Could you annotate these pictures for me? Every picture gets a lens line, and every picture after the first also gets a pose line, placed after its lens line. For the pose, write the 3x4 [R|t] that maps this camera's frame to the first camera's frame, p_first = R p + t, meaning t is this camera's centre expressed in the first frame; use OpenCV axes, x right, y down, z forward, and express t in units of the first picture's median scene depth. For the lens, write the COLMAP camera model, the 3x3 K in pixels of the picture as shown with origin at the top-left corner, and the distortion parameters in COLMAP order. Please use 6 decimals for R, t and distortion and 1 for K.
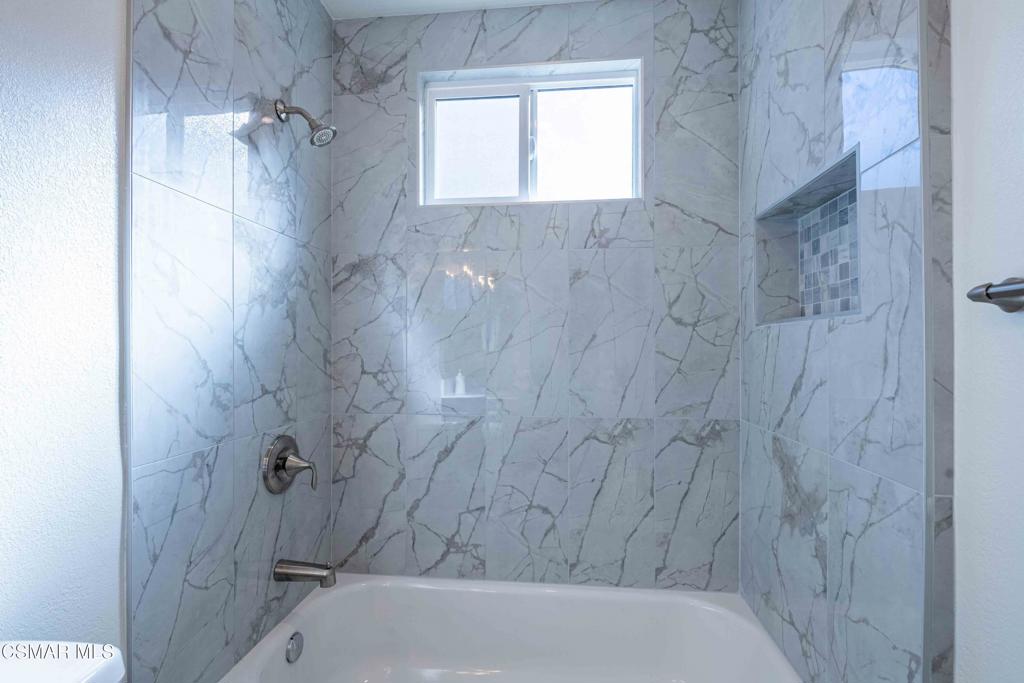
lens RADIAL K [[497.7, 0, 513.1], [0, 497.7, 346.0], [0, 0, 1]] dist [0.002576, -0.000351]
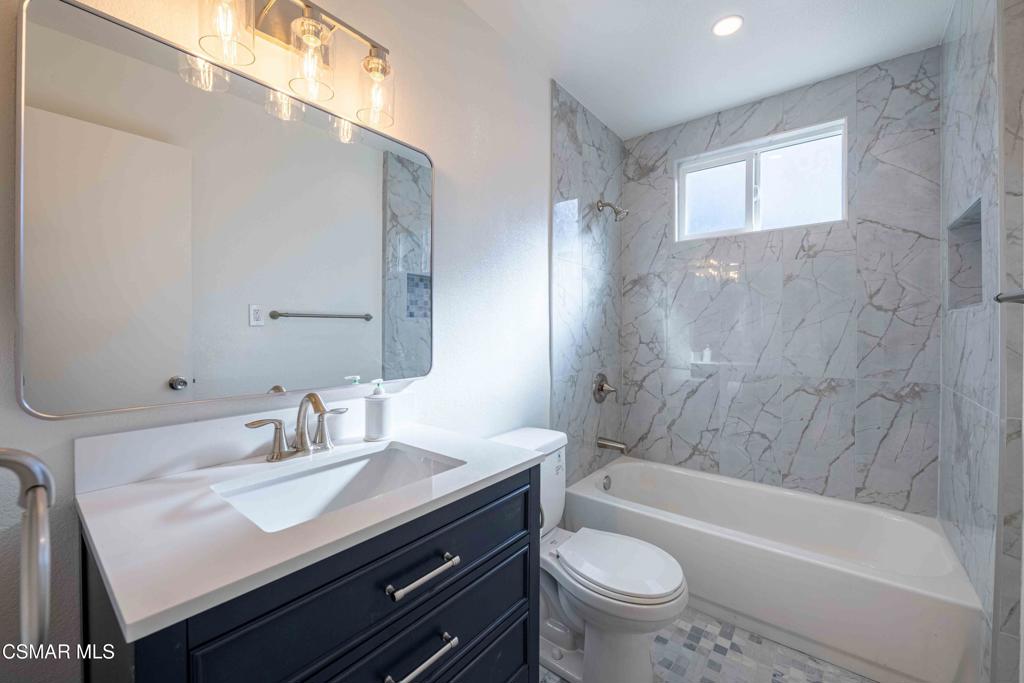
lens RADIAL K [[408.6, 0, 511.5], [0, 408.6, 333.3], [0, 0, 1]] dist [-0.003370, -0.001506]
pose [[0.844129, 0.003564, -0.536128, 0.084127], [0.005286, 0.999874, 0.014969, -0.003151], [0.536114, -0.015470, 0.844004, -0.460185]]
